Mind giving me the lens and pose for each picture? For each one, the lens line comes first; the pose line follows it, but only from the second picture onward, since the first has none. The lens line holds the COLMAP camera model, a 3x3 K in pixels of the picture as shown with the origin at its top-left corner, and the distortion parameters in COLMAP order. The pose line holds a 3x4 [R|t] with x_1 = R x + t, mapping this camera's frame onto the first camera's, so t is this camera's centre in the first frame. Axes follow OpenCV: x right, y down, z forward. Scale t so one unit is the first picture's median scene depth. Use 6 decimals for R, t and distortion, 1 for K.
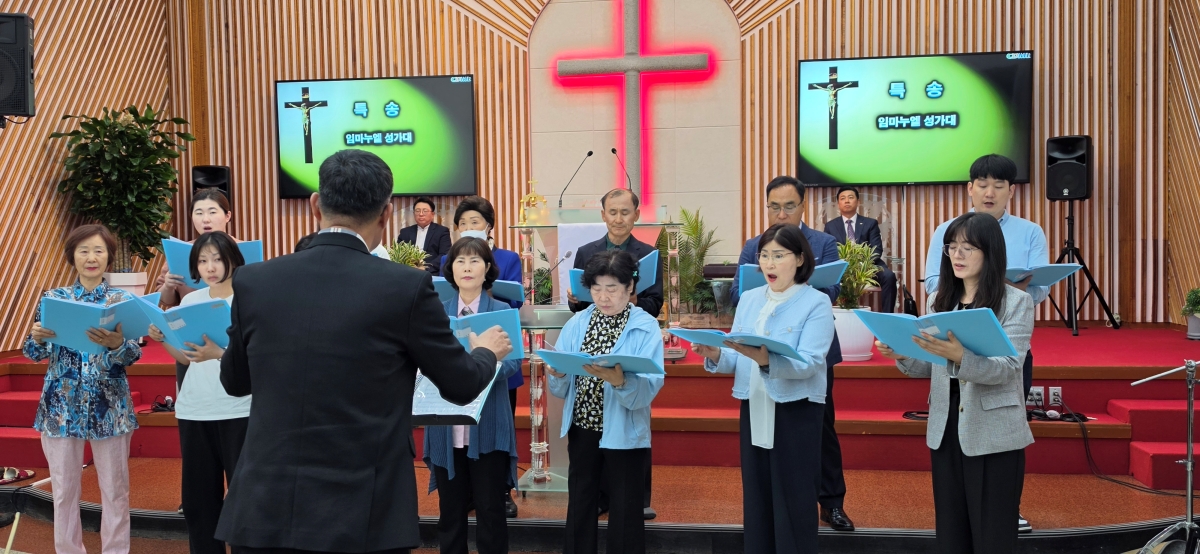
lens RADIAL K [[986.7, 0, 591.0], [0, 986.7, 275.7], [0, 0, 1]] dist [0.106610, -0.163012]
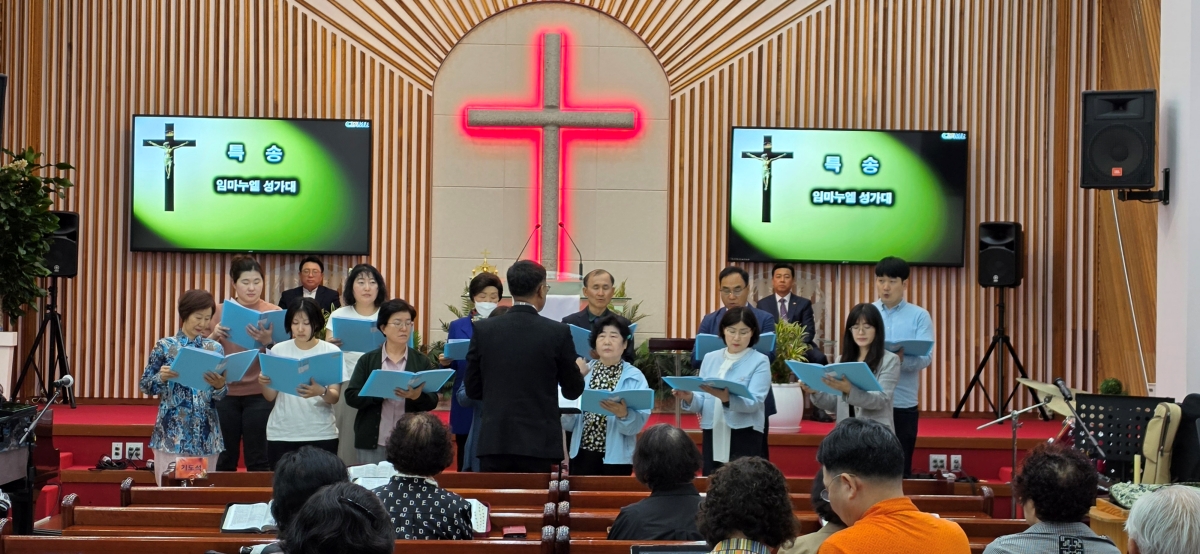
lens RADIAL K [[2004.9, 0, 584.2], [0, 2004.9, 266.0], [0, 0, 1]] dist [0.136234, 0.000000]
pose [[0.986838, 0.035956, 0.157667, -0.214831], [-0.026239, 0.997651, -0.063284, 0.036062], [-0.159572, 0.058314, 0.985462, -0.805777]]
